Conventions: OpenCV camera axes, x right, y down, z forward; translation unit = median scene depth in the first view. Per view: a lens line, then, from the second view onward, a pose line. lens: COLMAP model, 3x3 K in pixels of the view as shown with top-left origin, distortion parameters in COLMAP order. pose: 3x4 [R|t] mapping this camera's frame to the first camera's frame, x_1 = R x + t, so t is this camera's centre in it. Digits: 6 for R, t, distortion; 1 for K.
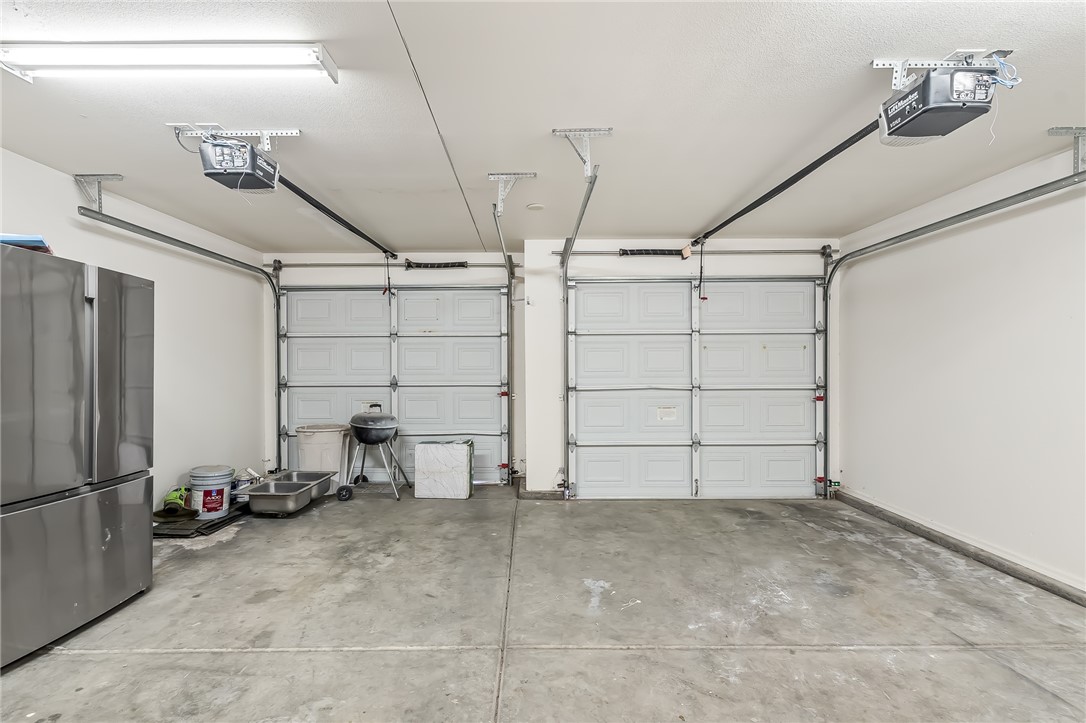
lens RADIAL K [[515.6, 0, 541.0], [0, 515.6, 365.4], [0, 0, 1]] dist [0.002911, -0.000649]
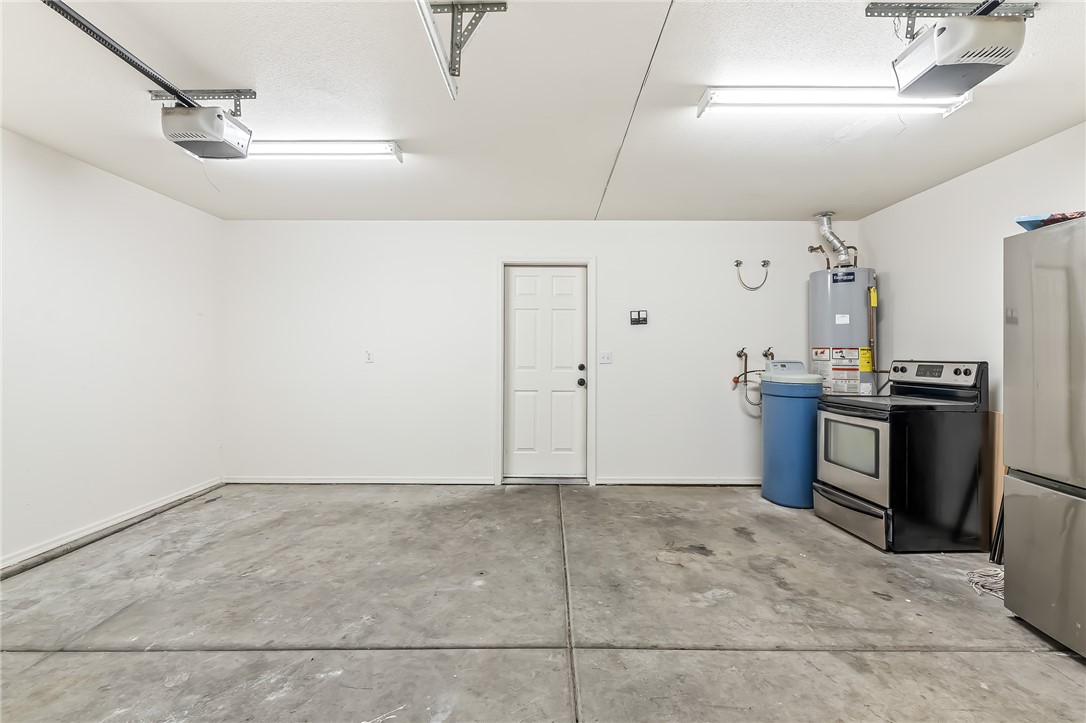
lens RADIAL K [[515.6, 0, 541.0], [0, 515.6, 365.4], [0, 0, 1]] dist [0.002911, -0.000649]
pose [[-0.999379, 0.000361, 0.035235, -0.057486], [0.001053, 0.999807, 0.019634, 0.022861], [-0.035221, 0.019659, -0.999186, 2.099350]]
